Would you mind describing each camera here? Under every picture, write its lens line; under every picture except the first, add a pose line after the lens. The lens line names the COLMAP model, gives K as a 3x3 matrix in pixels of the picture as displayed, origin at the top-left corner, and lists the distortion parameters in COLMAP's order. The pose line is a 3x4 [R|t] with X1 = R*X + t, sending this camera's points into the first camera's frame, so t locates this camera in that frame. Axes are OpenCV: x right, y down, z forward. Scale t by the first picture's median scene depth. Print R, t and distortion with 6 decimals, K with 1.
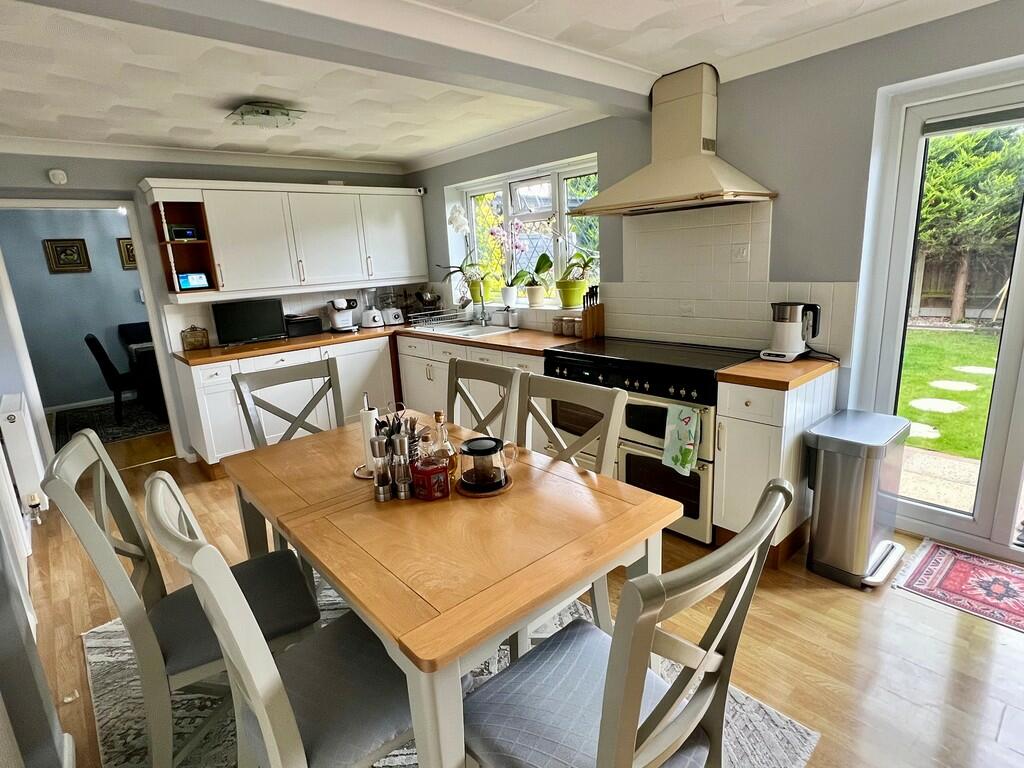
lens RADIAL K [[524.1, 0, 507.9], [0, 524.1, 381.1], [0, 0, 1]] dist [-0.004649, -0.001025]
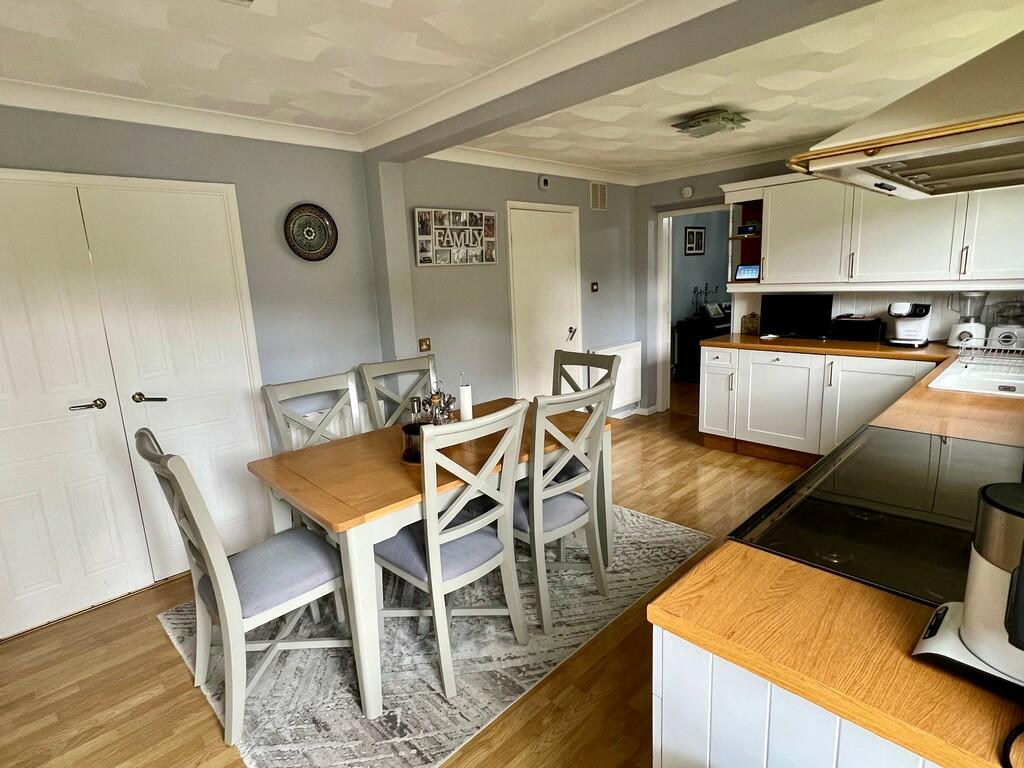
lens RADIAL K [[524.1, 0, 511.2], [0, 524.1, 382.0], [0, 0, 1]] dist [-0.004649, -0.001025]
pose [[0.042960, 0.253876, -0.966282, 0.472910], [-0.184607, 0.952538, 0.242057, -0.139517], [0.981873, 0.167984, 0.087788, 0.430974]]
